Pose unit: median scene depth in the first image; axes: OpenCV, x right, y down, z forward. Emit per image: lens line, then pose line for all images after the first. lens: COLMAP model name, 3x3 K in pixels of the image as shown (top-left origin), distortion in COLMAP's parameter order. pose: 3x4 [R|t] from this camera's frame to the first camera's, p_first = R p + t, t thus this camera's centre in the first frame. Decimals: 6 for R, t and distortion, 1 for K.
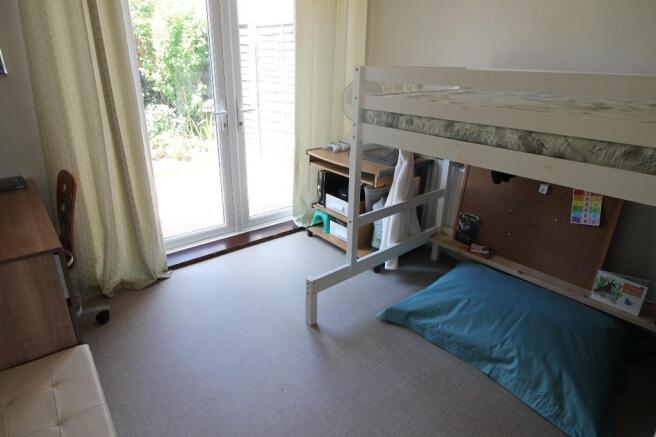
lens RADIAL K [[383.5, 0, 328.0], [0, 383.5, 218.5], [0, 0, 1]] dist [-0.002356, -0.000687]
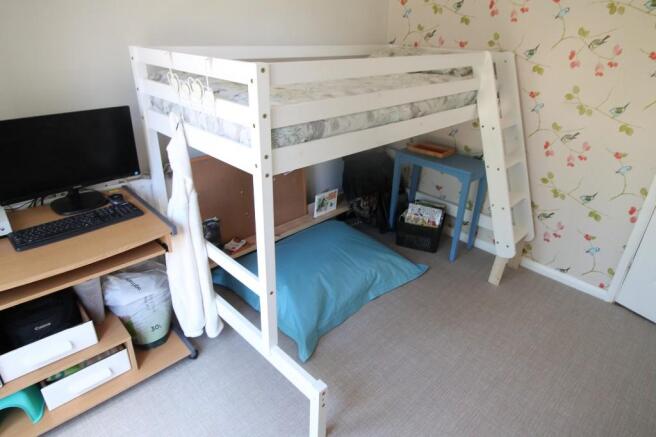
lens RADIAL K [[395.7, 0, 328.0], [0, 395.7, 218.5], [0, 0, 1]] dist [0.001997, 0.000300]
pose [[-0.070984, -0.461413, 0.884341, -0.578334], [0.349453, 0.818886, 0.455311, -0.433996], [-0.934261, 0.341356, 0.103114, 0.890961]]
